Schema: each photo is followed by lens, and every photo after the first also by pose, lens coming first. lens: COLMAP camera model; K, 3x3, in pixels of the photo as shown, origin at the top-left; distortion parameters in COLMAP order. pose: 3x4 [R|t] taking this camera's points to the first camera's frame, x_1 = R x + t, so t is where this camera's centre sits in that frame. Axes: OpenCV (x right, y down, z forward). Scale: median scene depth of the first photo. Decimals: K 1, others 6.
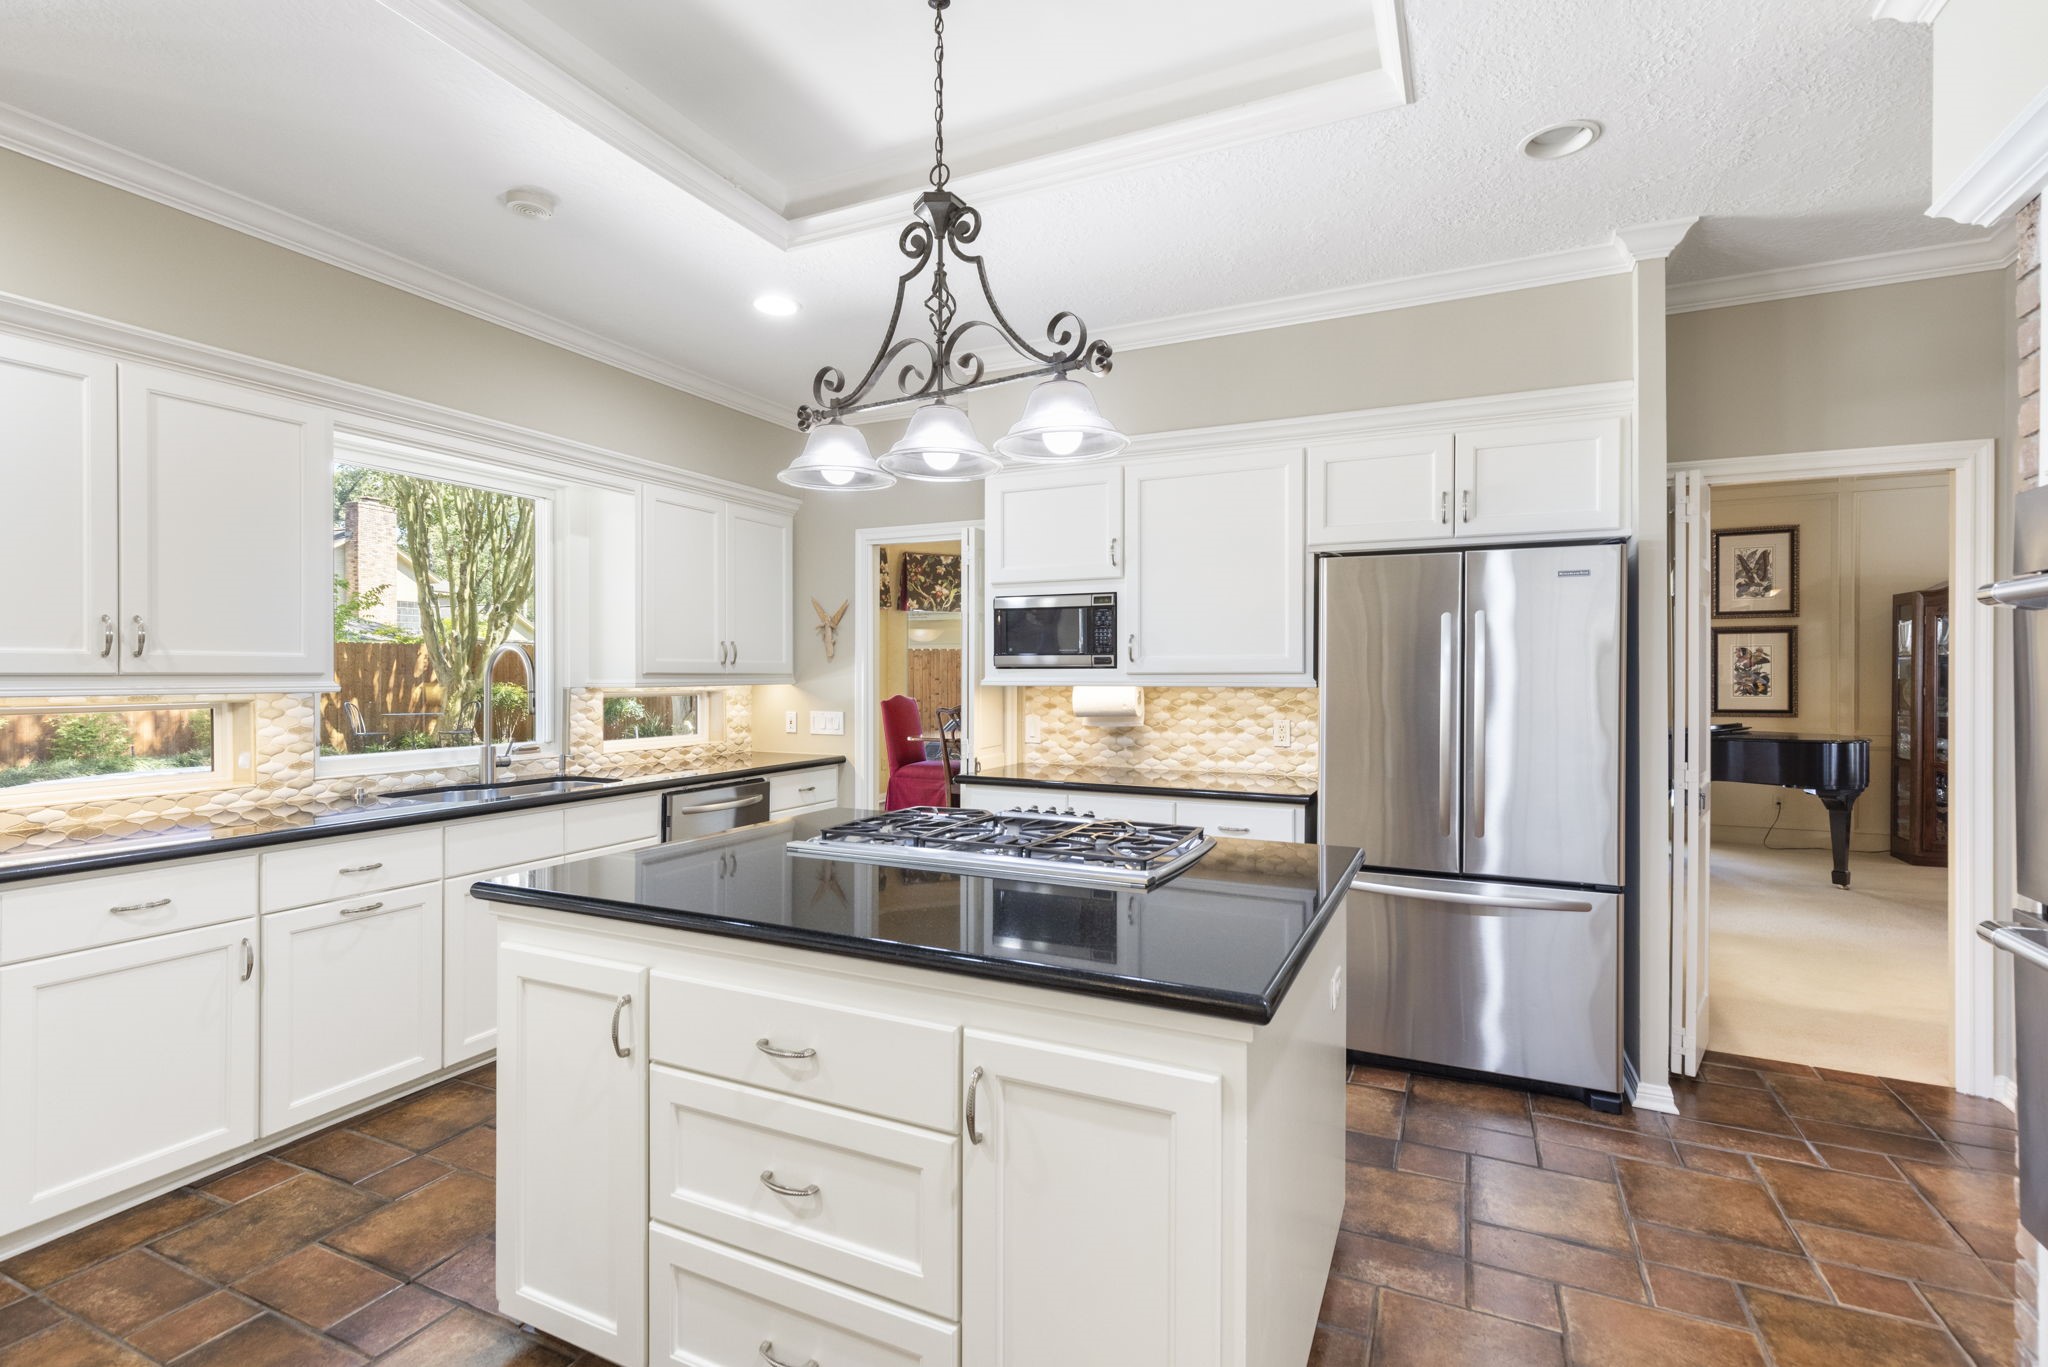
lens RADIAL K [[935.3, 0, 1020.7], [0, 935.3, 679.5], [0, 0, 1]] dist [0.003357, 0.000161]
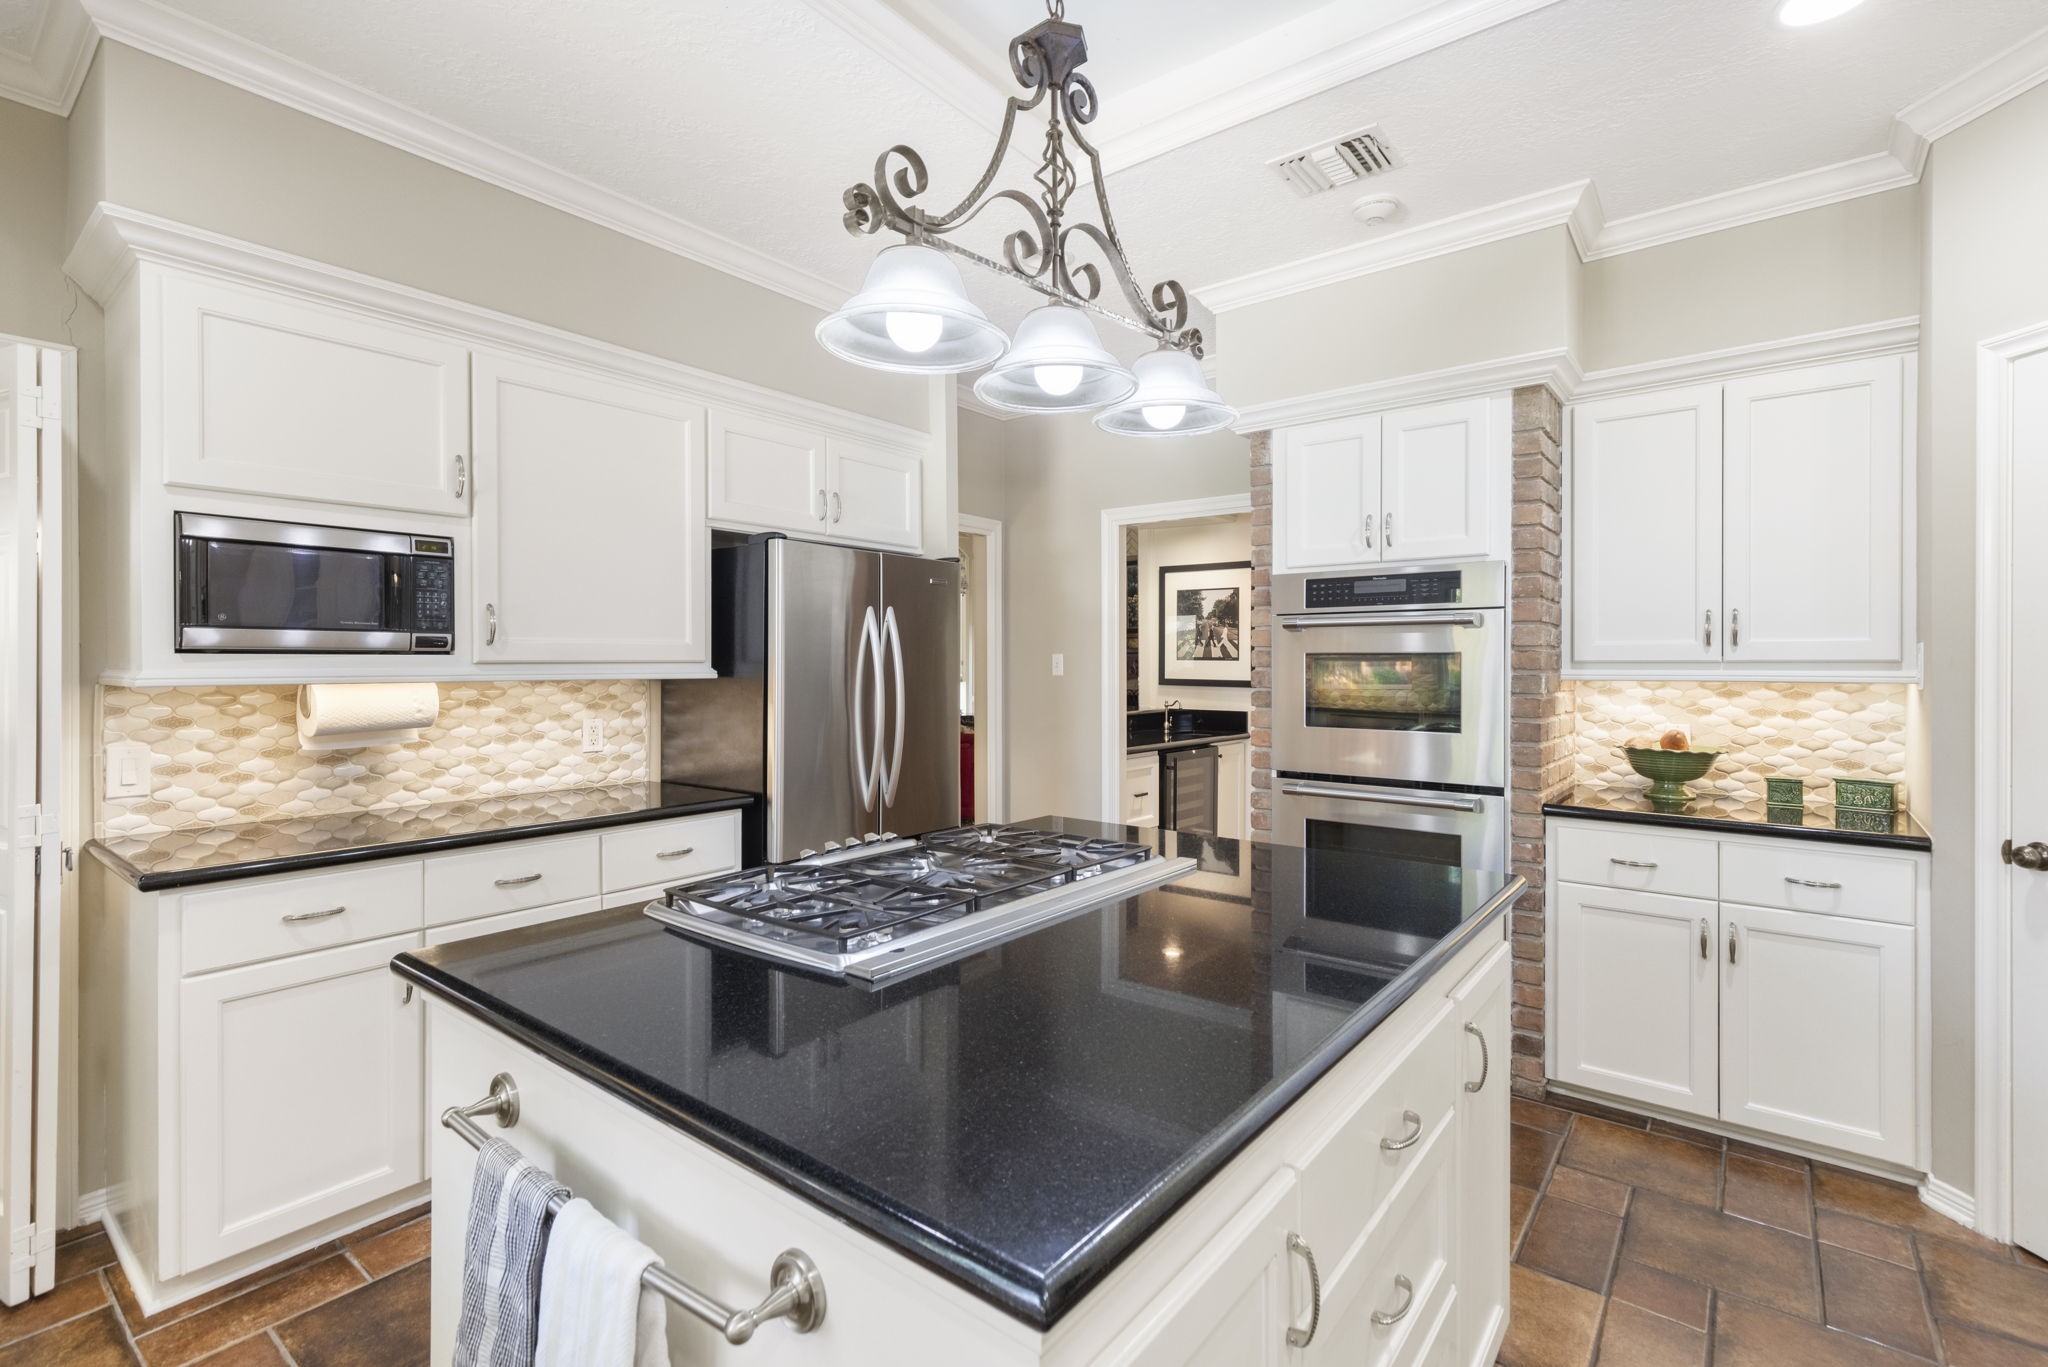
lens RADIAL K [[938.2, 0, 1026.5], [0, 938.2, 662.6], [0, 0, 1]] dist [0.002874, 0.000296]
pose [[0.213320, -0.000869, 0.976982, -0.428967], [0.005644, 0.999984, -0.000343, -0.003584], [-0.976966, 0.005587, 0.213322, 0.443808]]
